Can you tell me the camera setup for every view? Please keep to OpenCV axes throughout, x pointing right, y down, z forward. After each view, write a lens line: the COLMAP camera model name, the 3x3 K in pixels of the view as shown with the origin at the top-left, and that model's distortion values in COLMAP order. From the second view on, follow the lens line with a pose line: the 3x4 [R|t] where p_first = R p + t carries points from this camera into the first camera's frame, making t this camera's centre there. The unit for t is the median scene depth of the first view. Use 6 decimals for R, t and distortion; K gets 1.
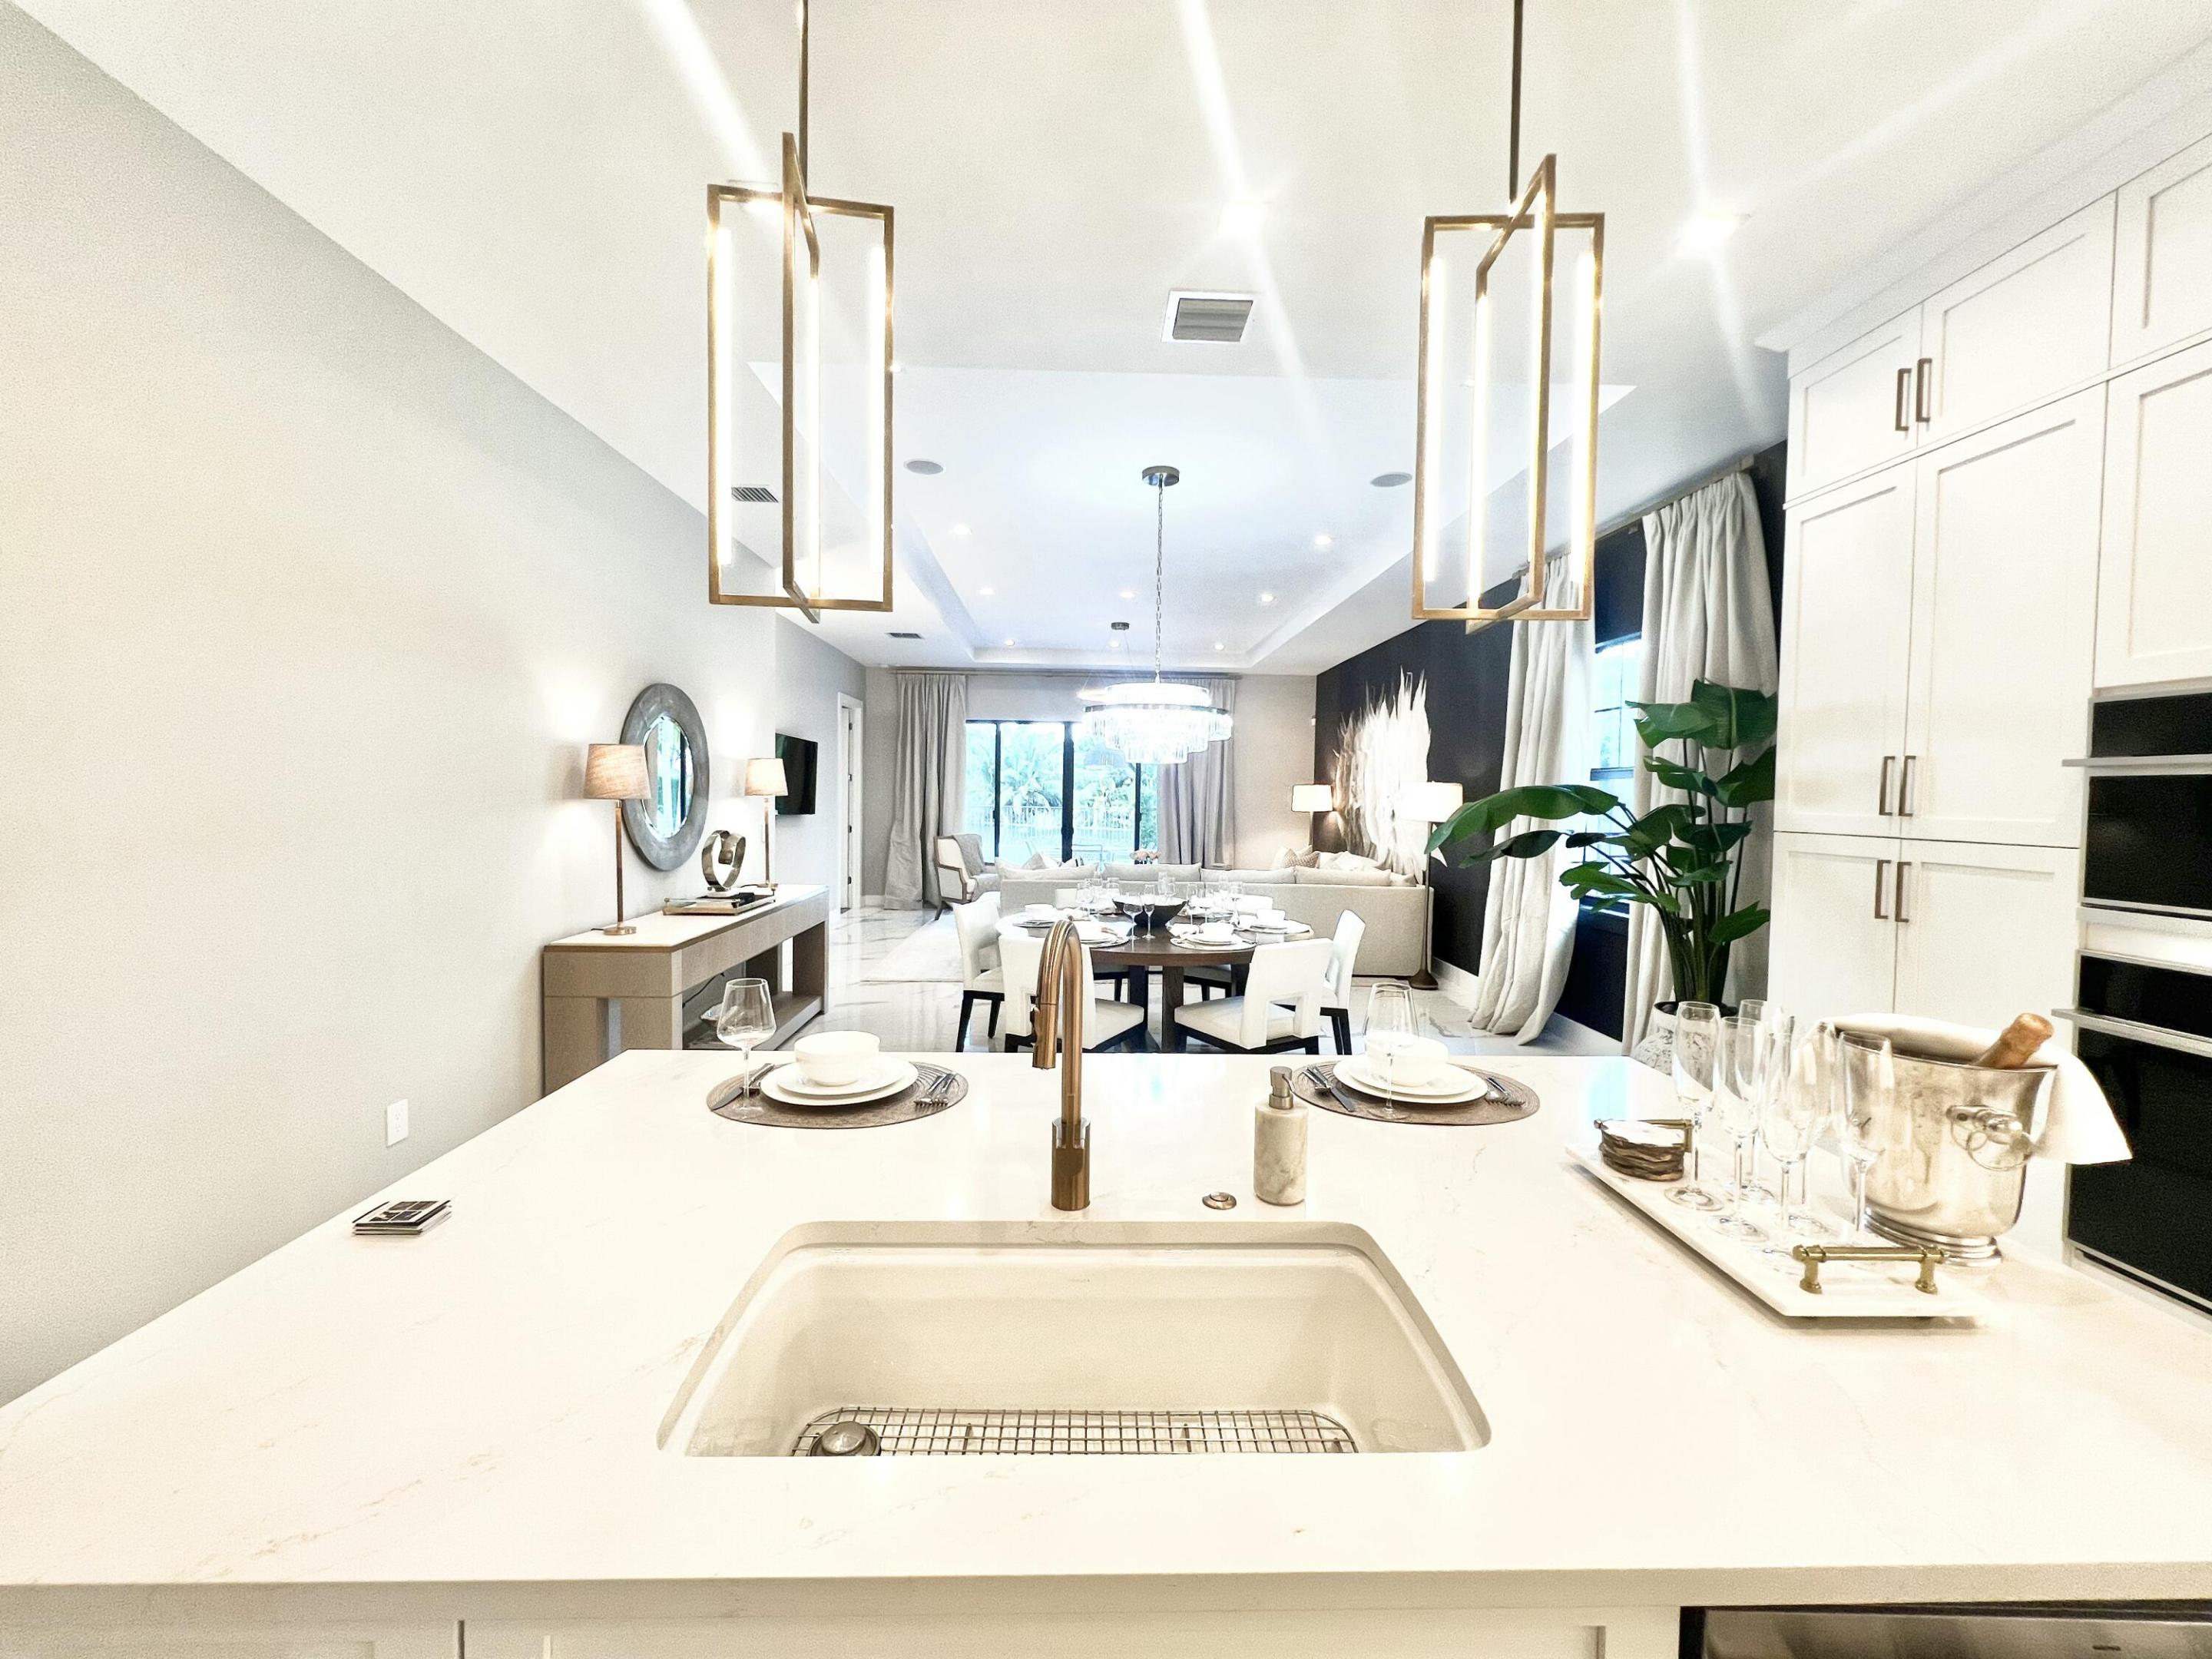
lens RADIAL K [[883.3, 0, 1106.3], [0, 883.3, 821.7], [0, 0, 1]] dist [-0.000198, 0.000373]
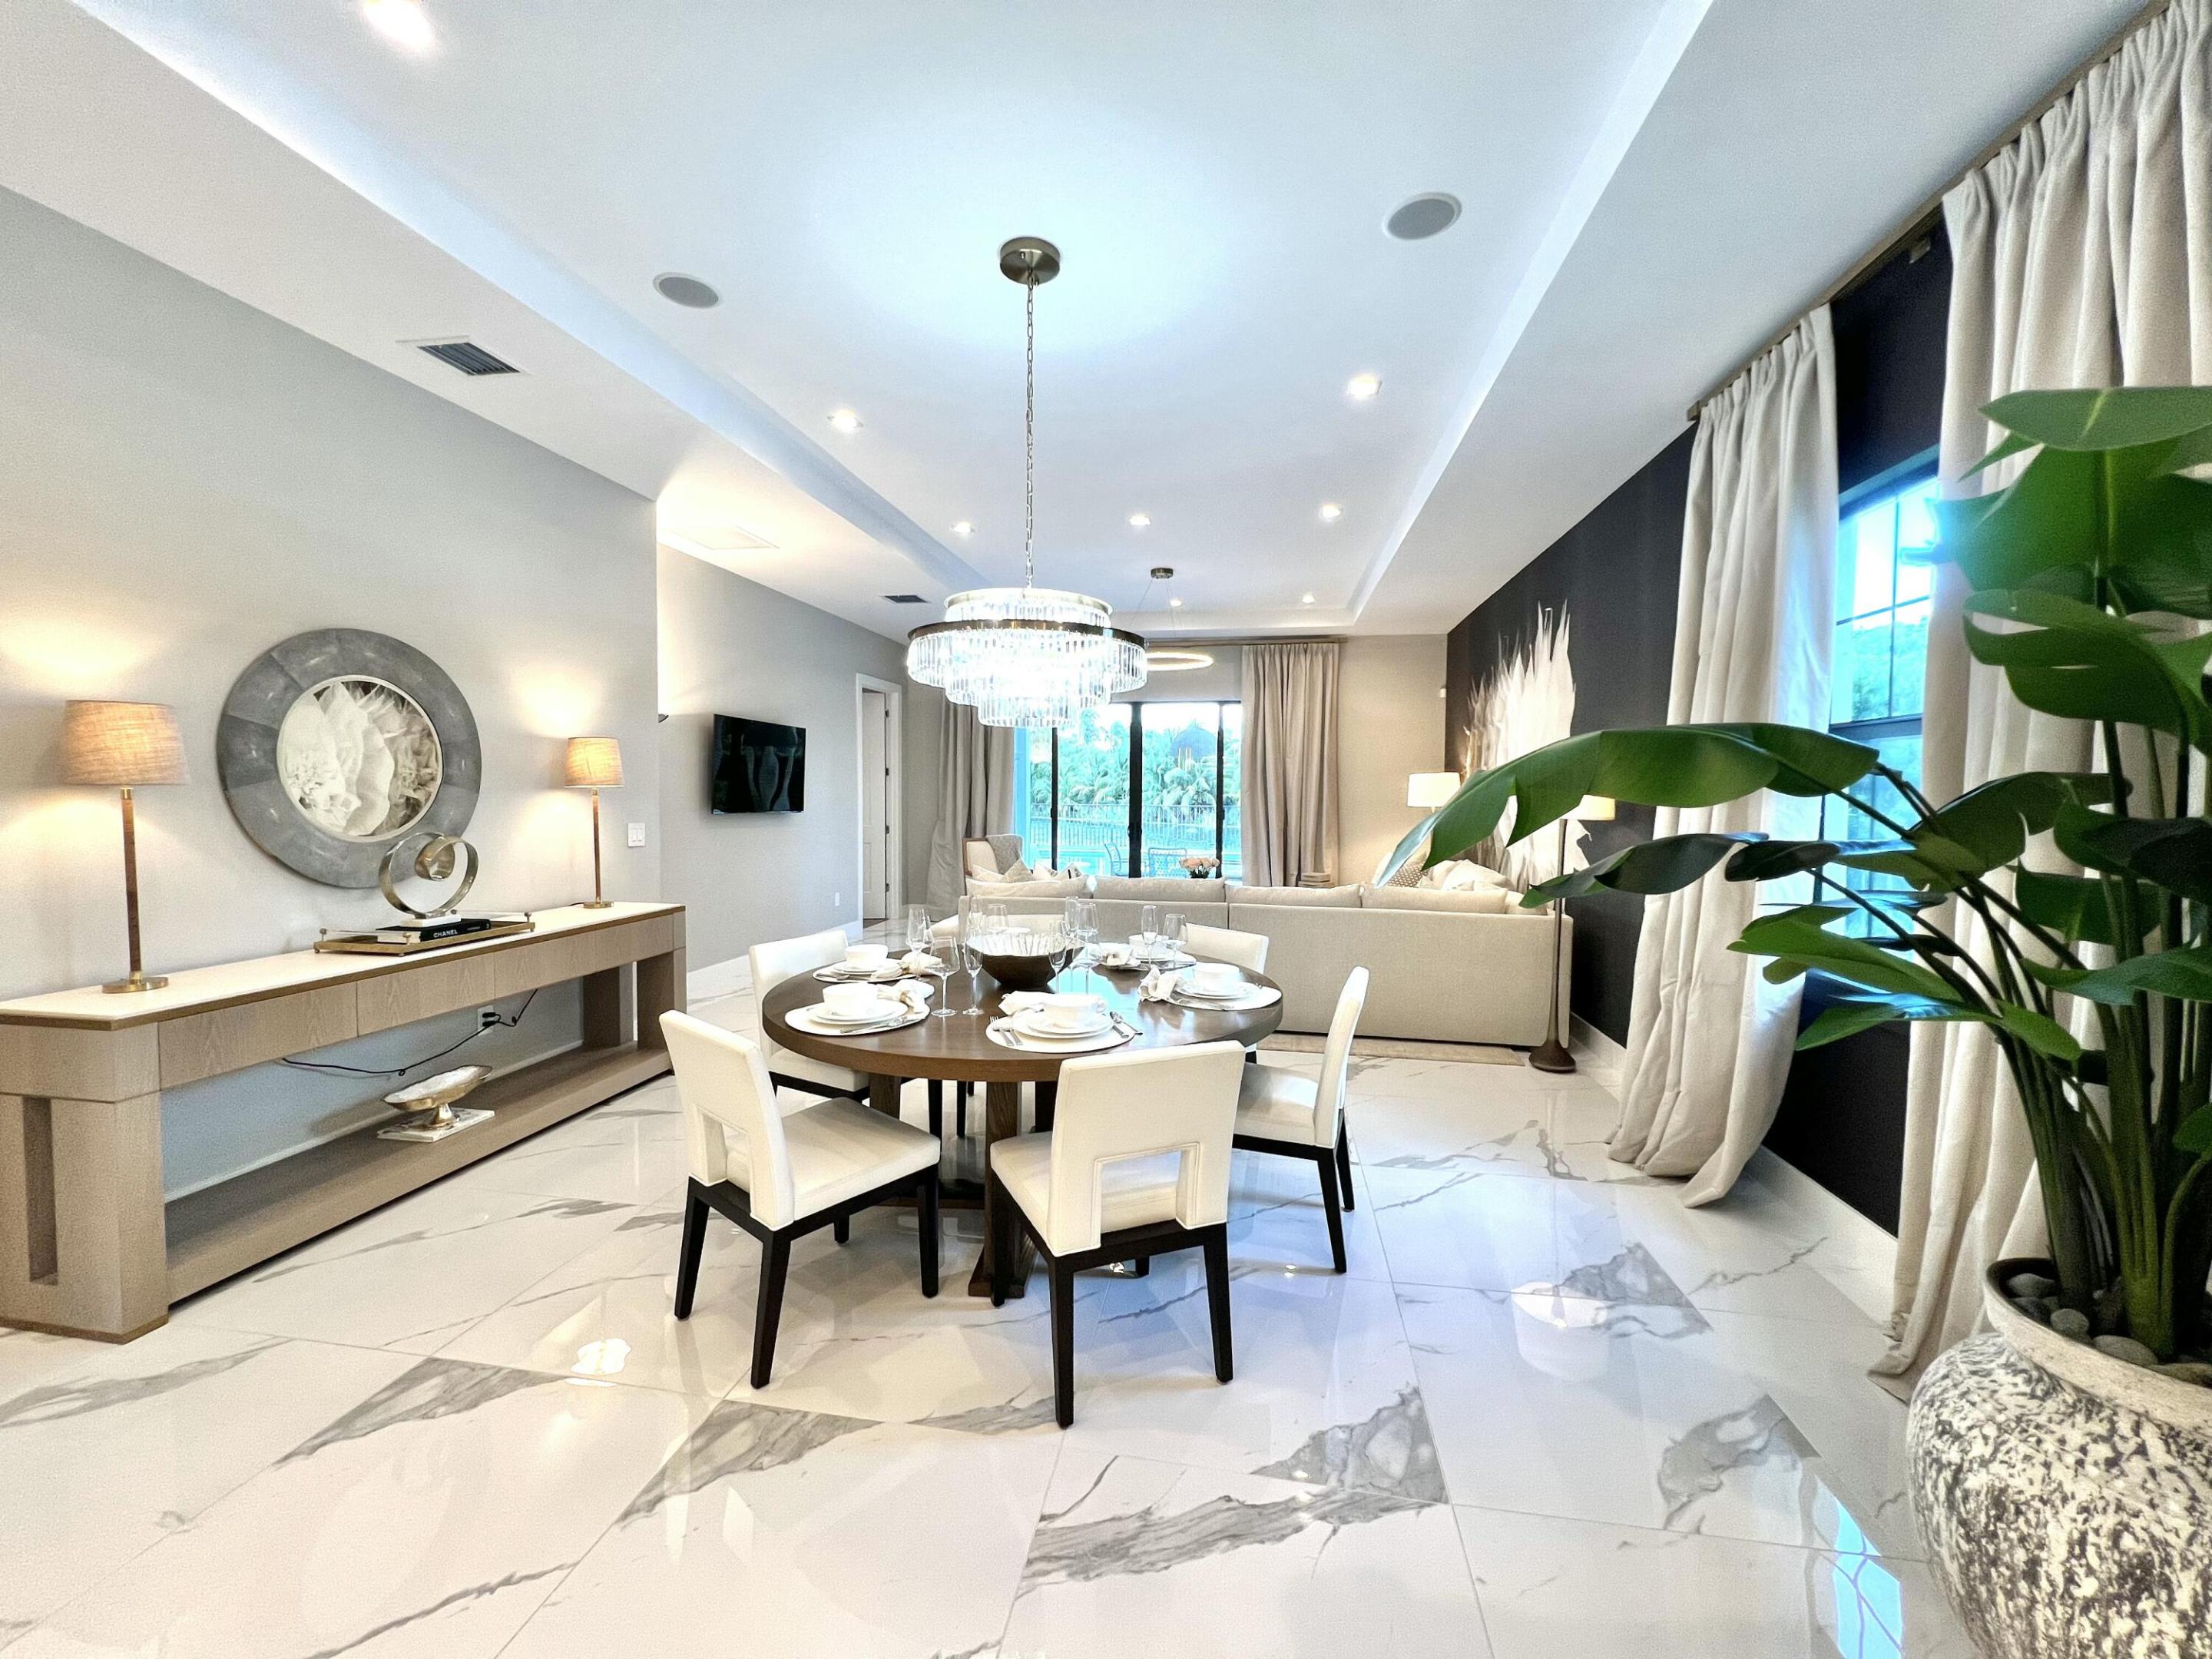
lens RADIAL K [[883.3, 0, 1103.9], [0, 883.3, 821.7], [0, 0, 1]] dist [-0.000198, 0.000373]
pose [[0.978696, -0.002161, -0.205303, 0.244647], [0.002201, 0.999998, -0.000036, 0.002544], [0.205302, -0.000417, 0.978698, 0.412409]]
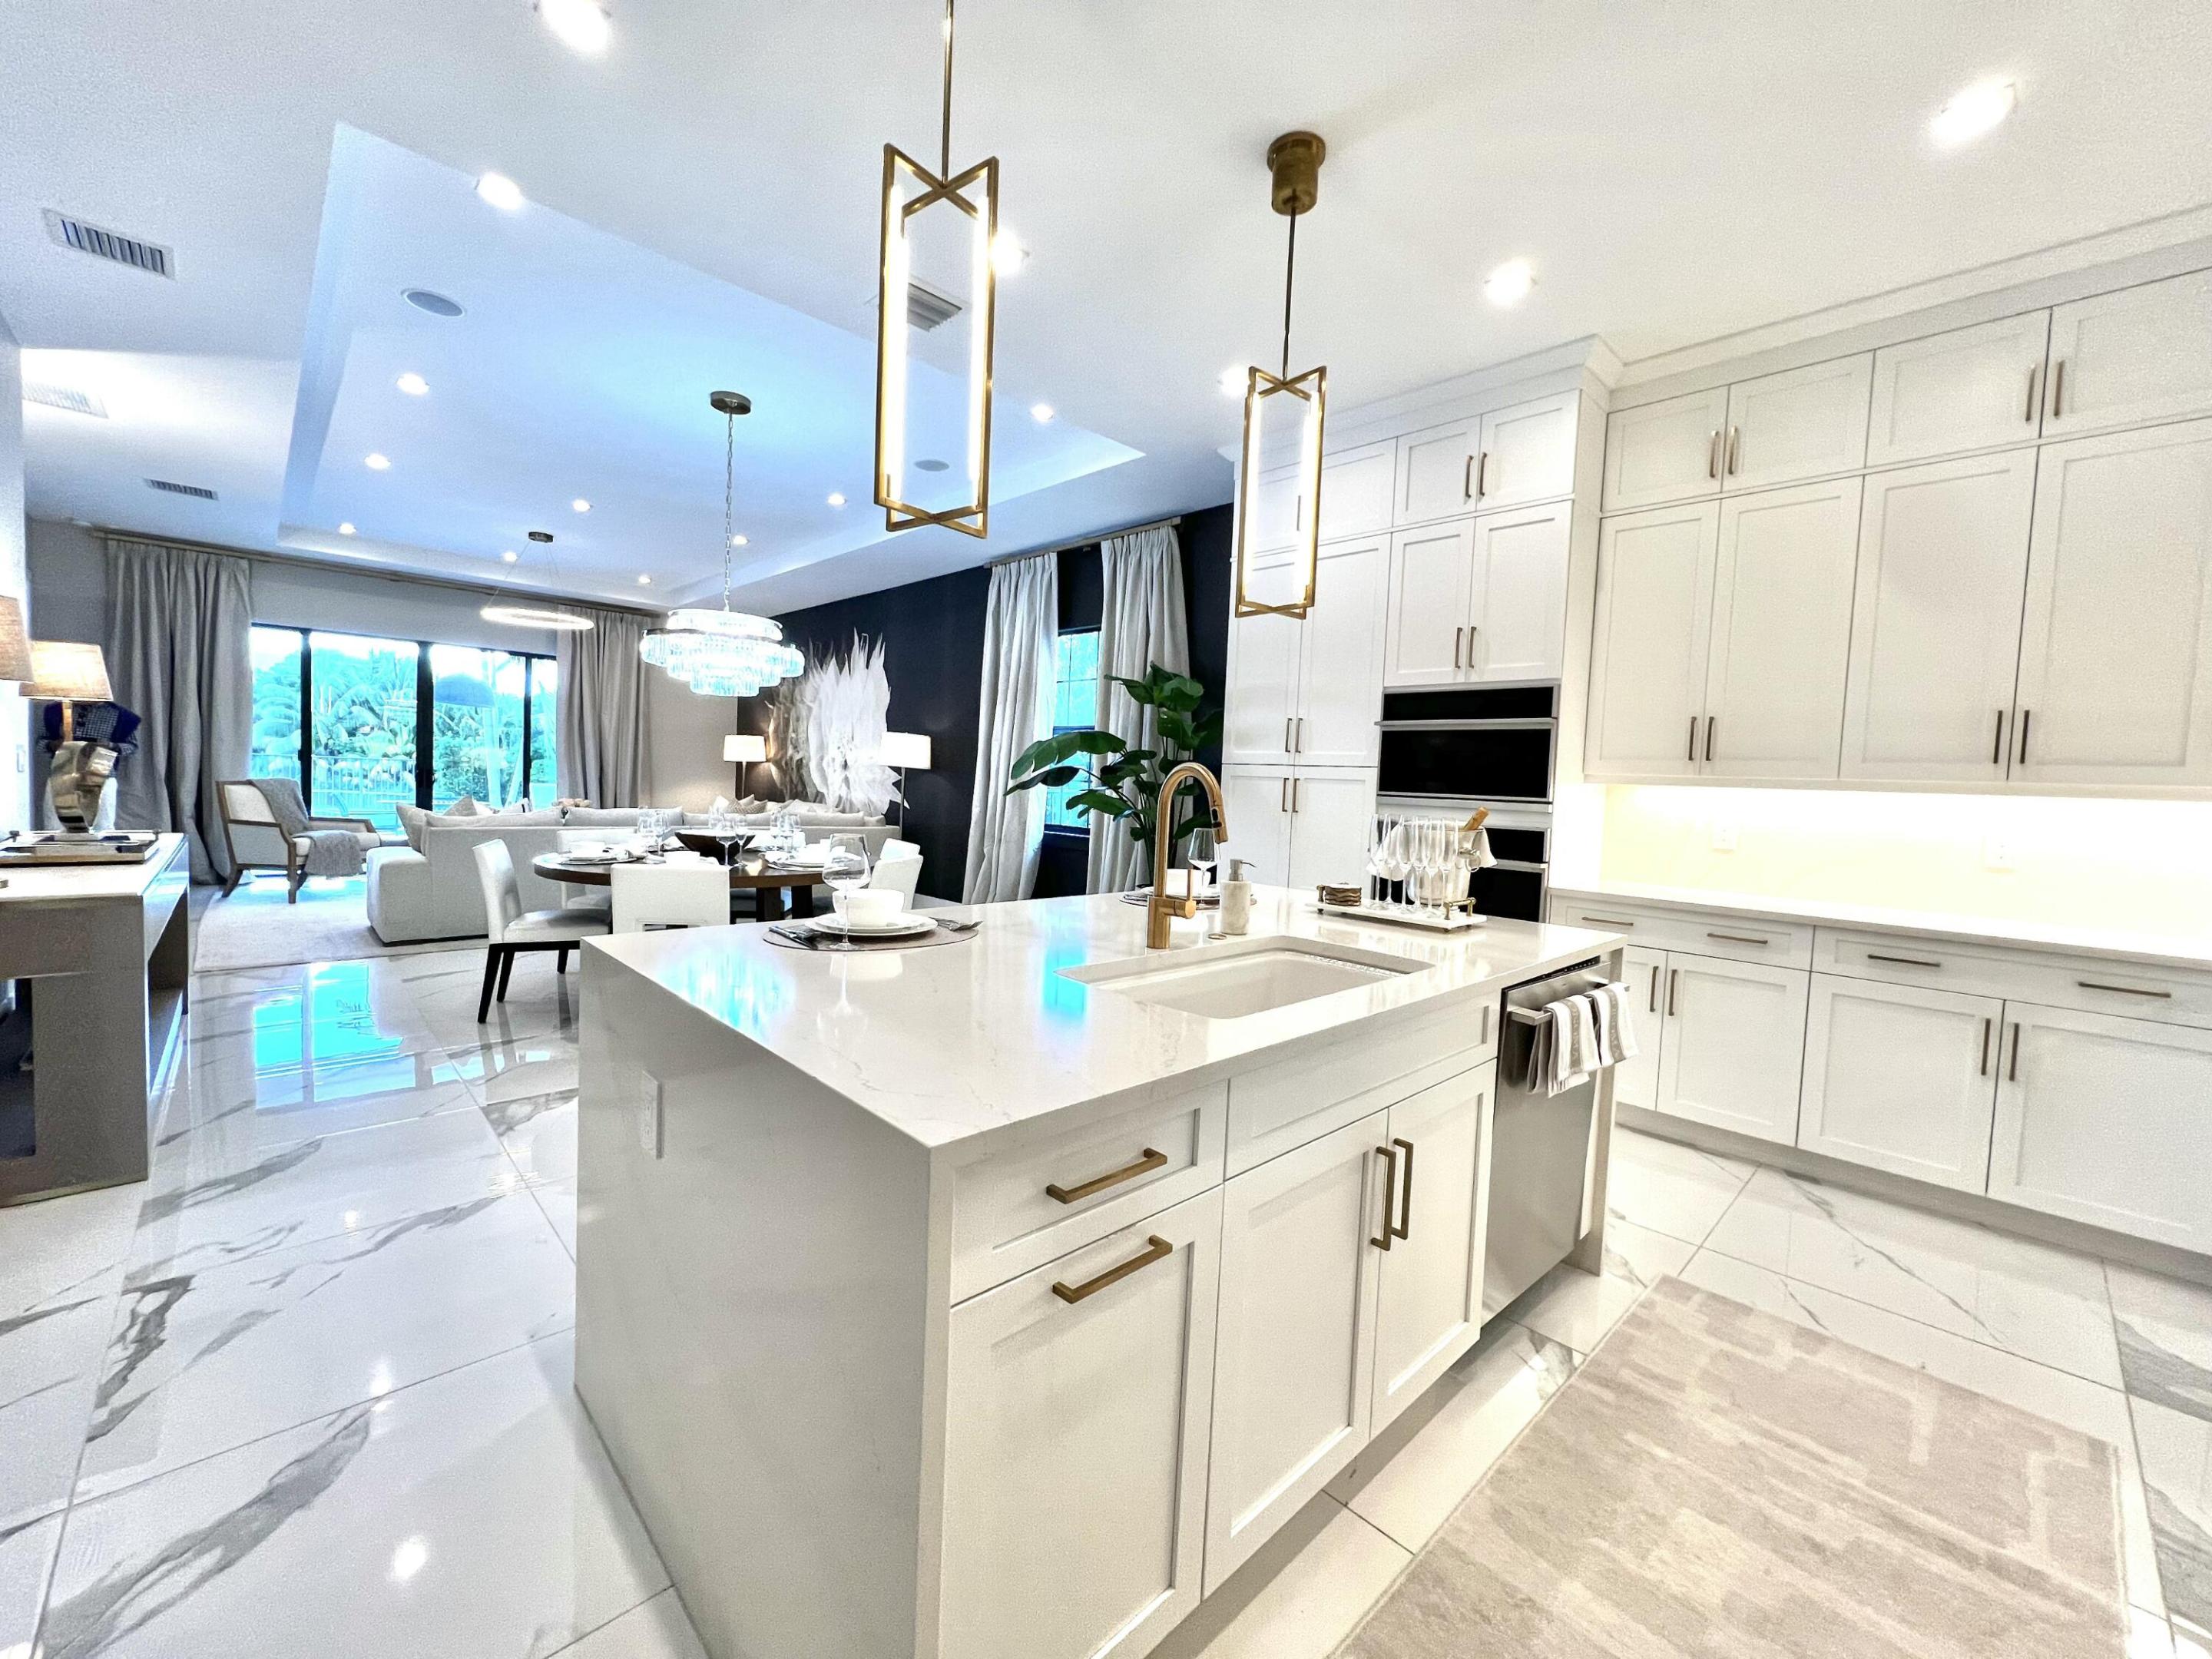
lens RADIAL K [[883.3, 0, 1101.0], [0, 883.3, 825.1], [0, 0, 1]] dist [-0.000198, 0.000373]
pose [[0.742847, -0.018915, 0.669195, -0.309922], [-0.009353, 0.999210, 0.038625, 0.040025], [-0.669396, -0.034951, 0.742083, -0.029551]]
